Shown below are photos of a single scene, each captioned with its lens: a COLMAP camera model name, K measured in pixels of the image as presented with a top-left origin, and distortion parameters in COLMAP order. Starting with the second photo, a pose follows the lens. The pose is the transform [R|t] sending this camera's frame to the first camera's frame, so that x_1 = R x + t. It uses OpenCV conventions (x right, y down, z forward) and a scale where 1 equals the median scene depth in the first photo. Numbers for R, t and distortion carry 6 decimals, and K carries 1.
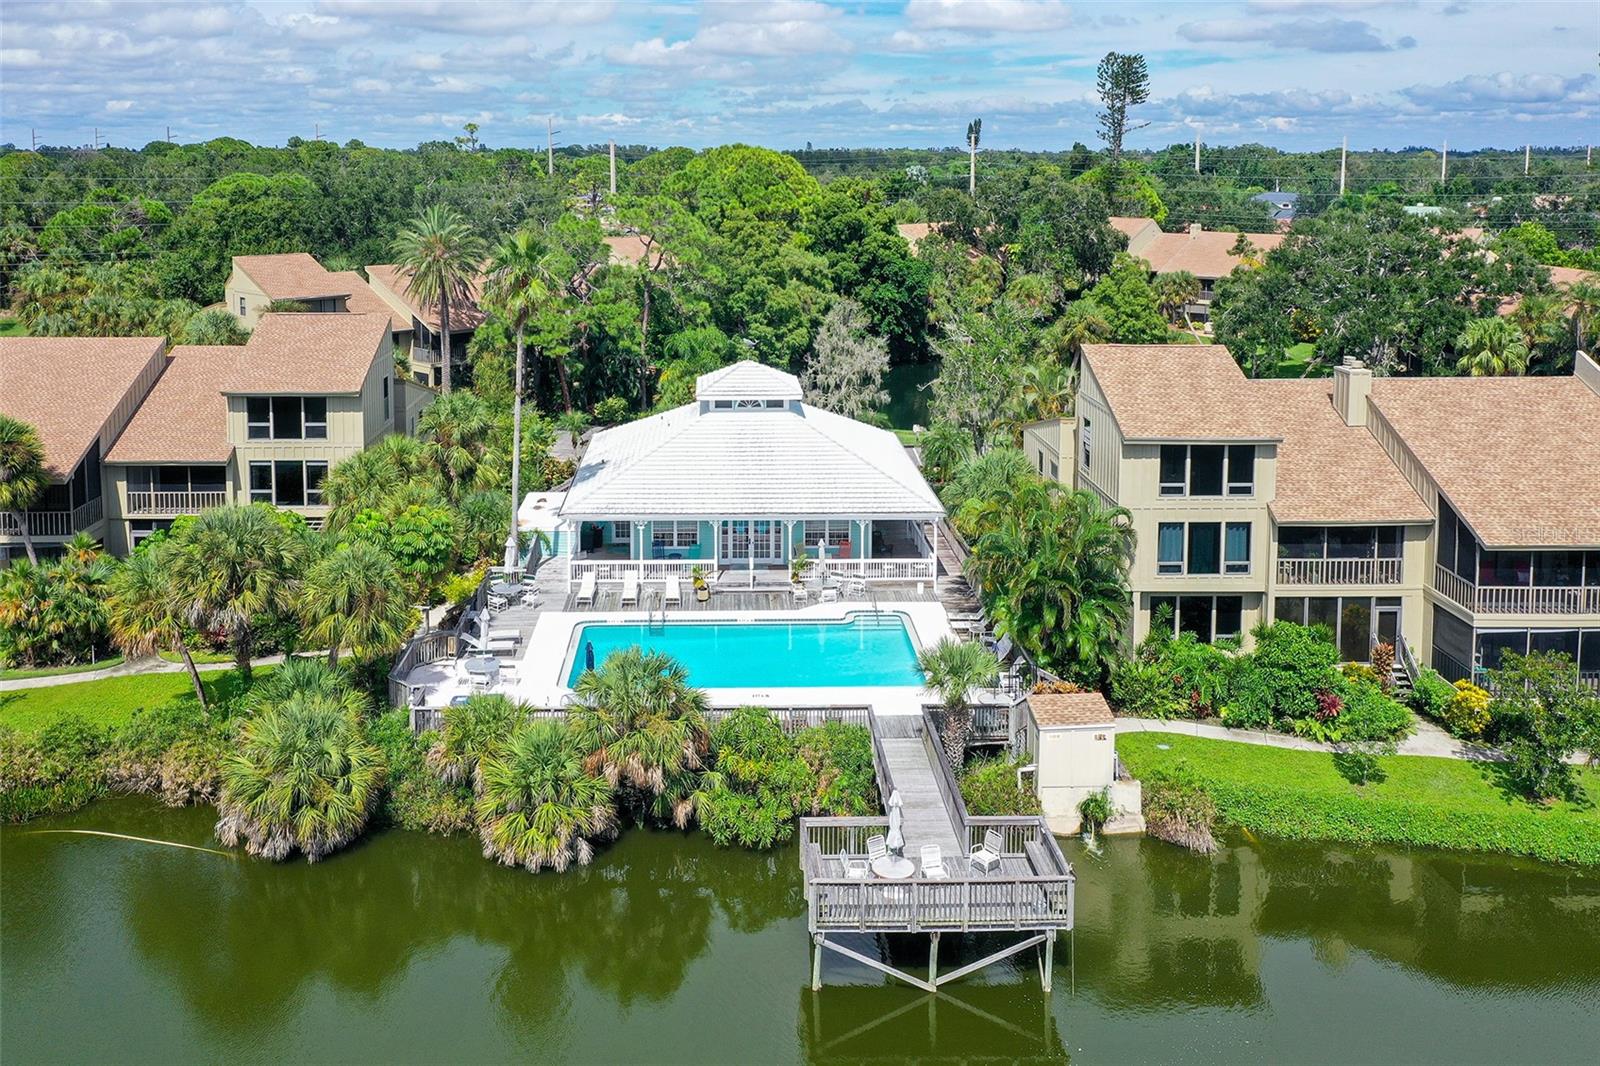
lens RADIAL K [[1335.7, 0, 681.4], [0, 1335.7, 243.2], [0, 0, 1]] dist [0.002969, -0.000299]
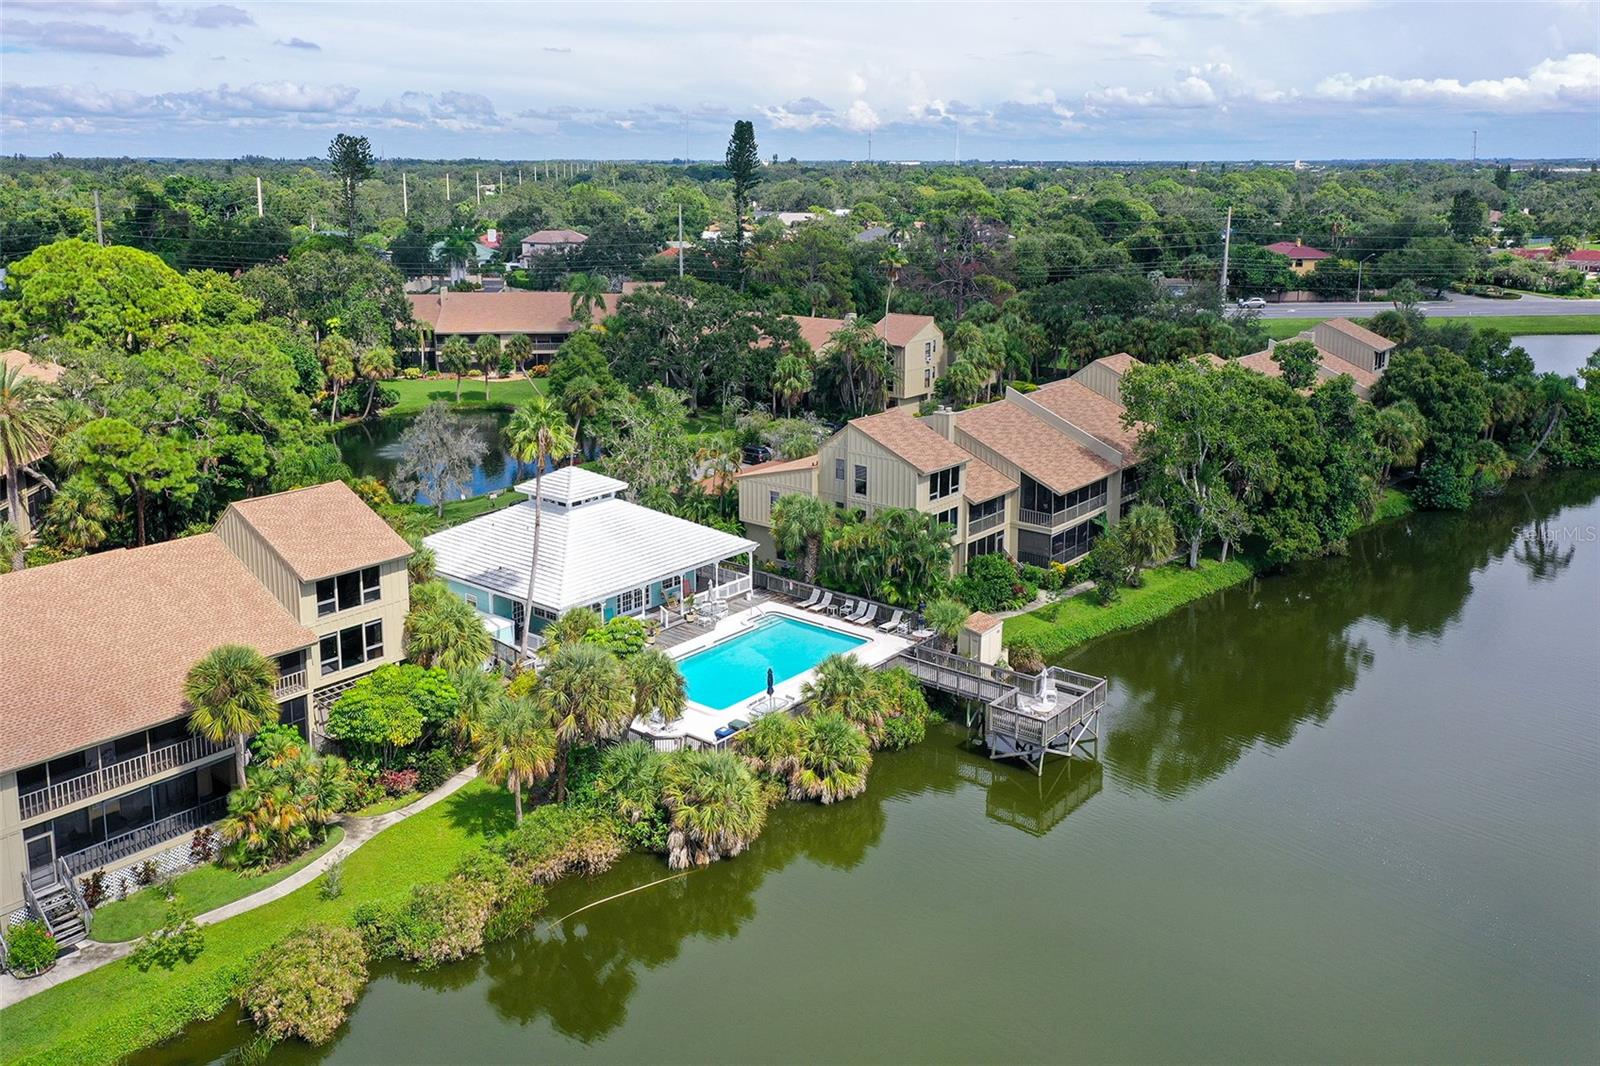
lens RADIAL K [[1310.0, 0, 799.1], [0, 1310.0, 361.2], [0, 0, 1]] dist [-0.001774, -0.005172]
pose [[0.645688, -0.113420, 0.755131, -0.836804], [0.052273, 0.993153, 0.104473, -0.149345], [-0.761810, -0.027984, 0.647196, 0.014416]]
